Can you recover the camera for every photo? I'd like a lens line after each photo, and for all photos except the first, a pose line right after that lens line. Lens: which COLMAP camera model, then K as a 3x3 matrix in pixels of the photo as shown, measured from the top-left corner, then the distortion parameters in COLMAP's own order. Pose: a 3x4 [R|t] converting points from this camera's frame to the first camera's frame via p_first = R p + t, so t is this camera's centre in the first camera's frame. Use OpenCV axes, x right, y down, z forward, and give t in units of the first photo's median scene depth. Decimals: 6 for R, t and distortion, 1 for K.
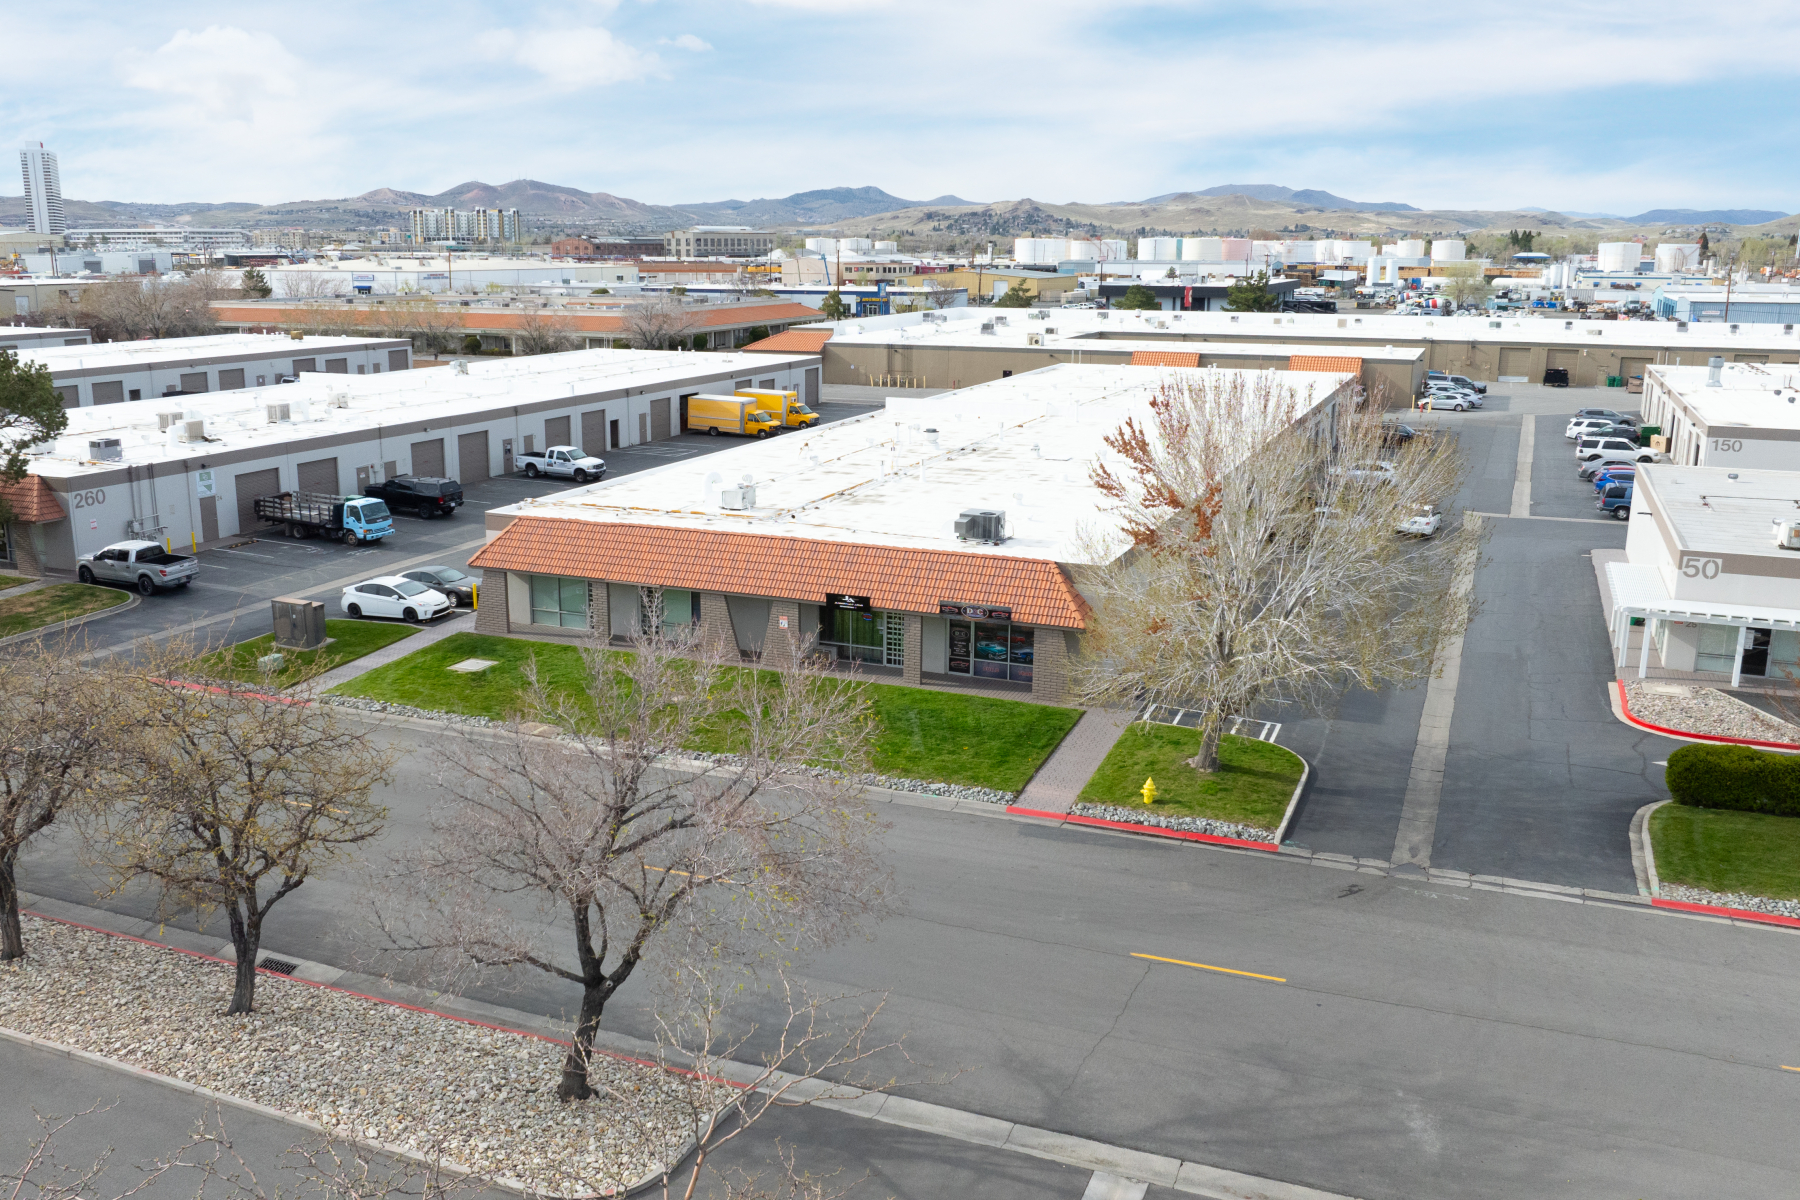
lens RADIAL K [[1555.2, 0, 916.0], [0, 1555.2, 602.8], [0, 0, 1]] dist [-0.010061, -0.026219]
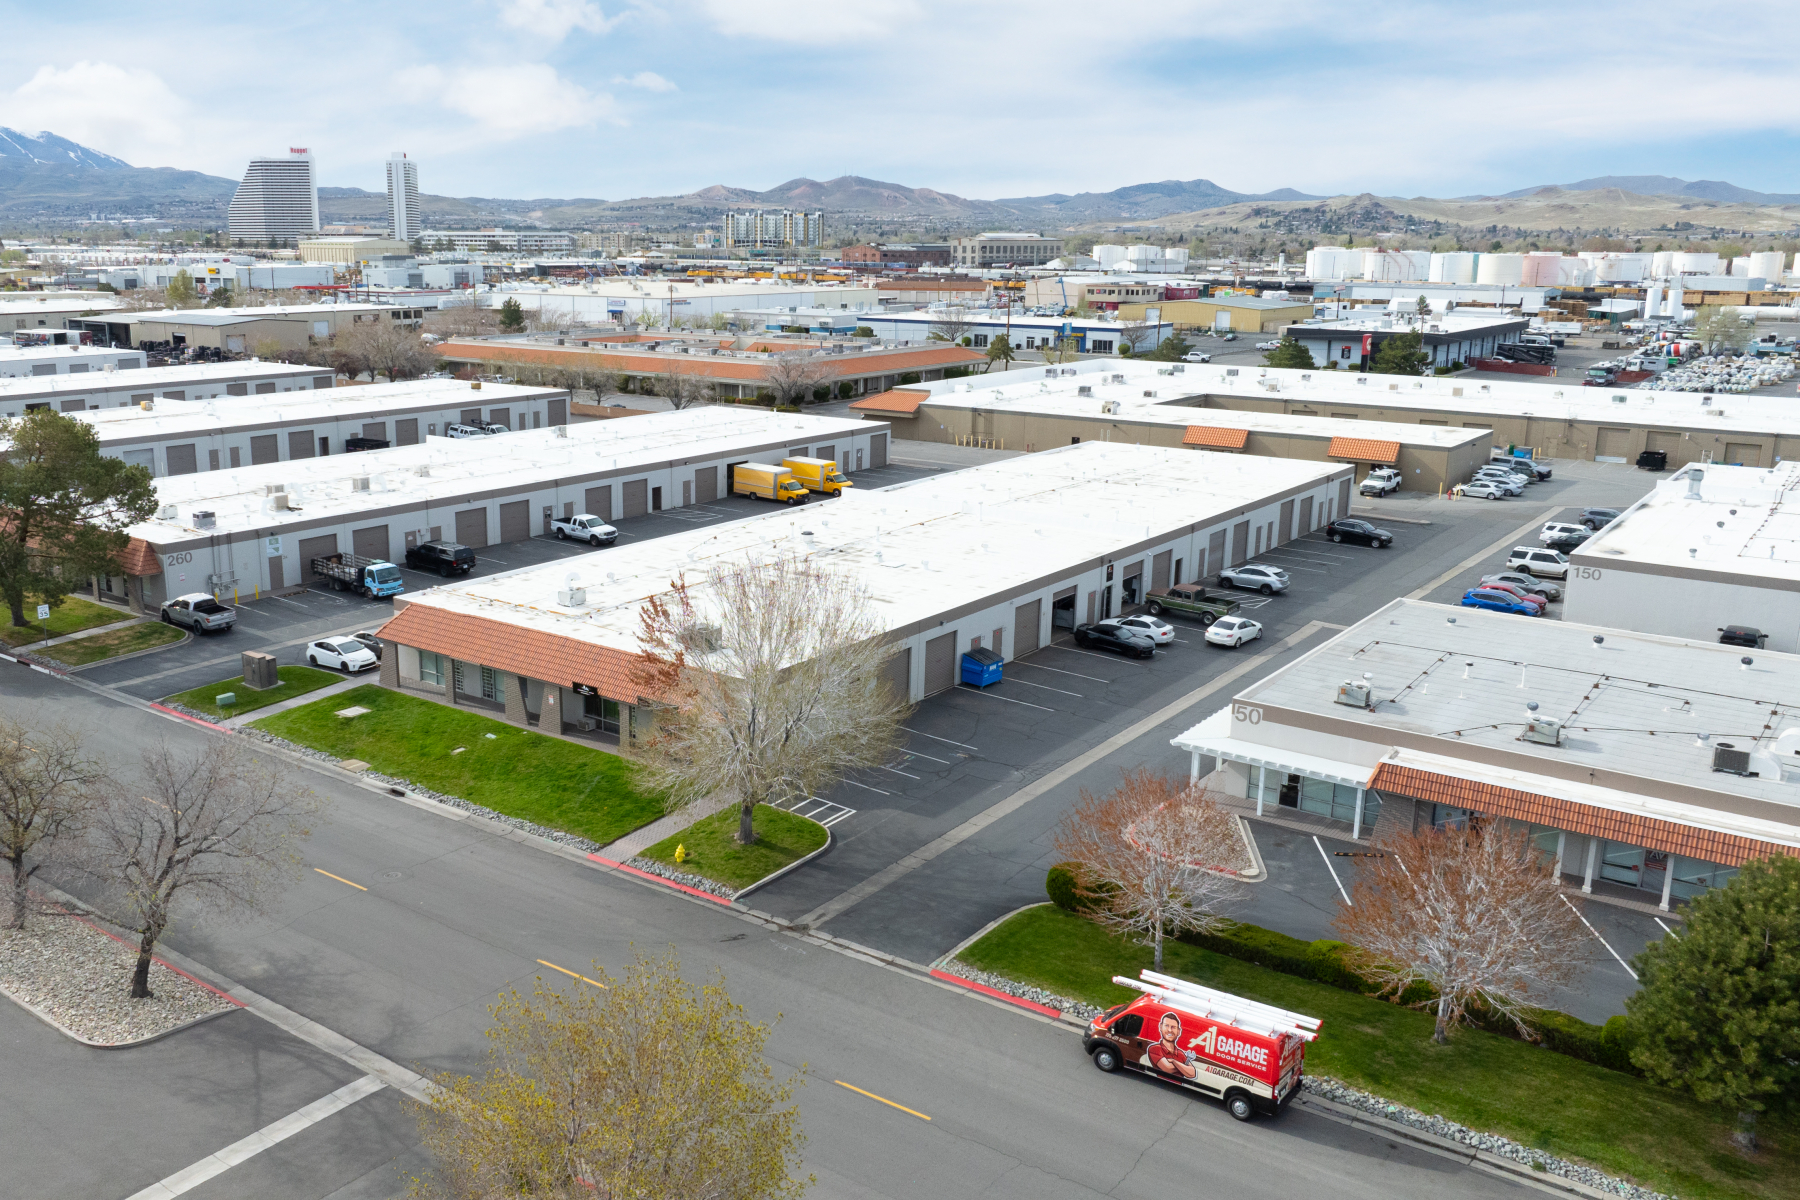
lens RADIAL K [[1574.4, 0, 801.2], [0, 1574.4, 592.9], [0, 0, 1]] dist [-0.004546, -0.044887]
pose [[0.964212, 0.059153, -0.258448, 0.259395], [-0.060763, 0.998151, 0.001760, -0.052374], [0.258075, 0.014007, 0.966023, -0.149341]]
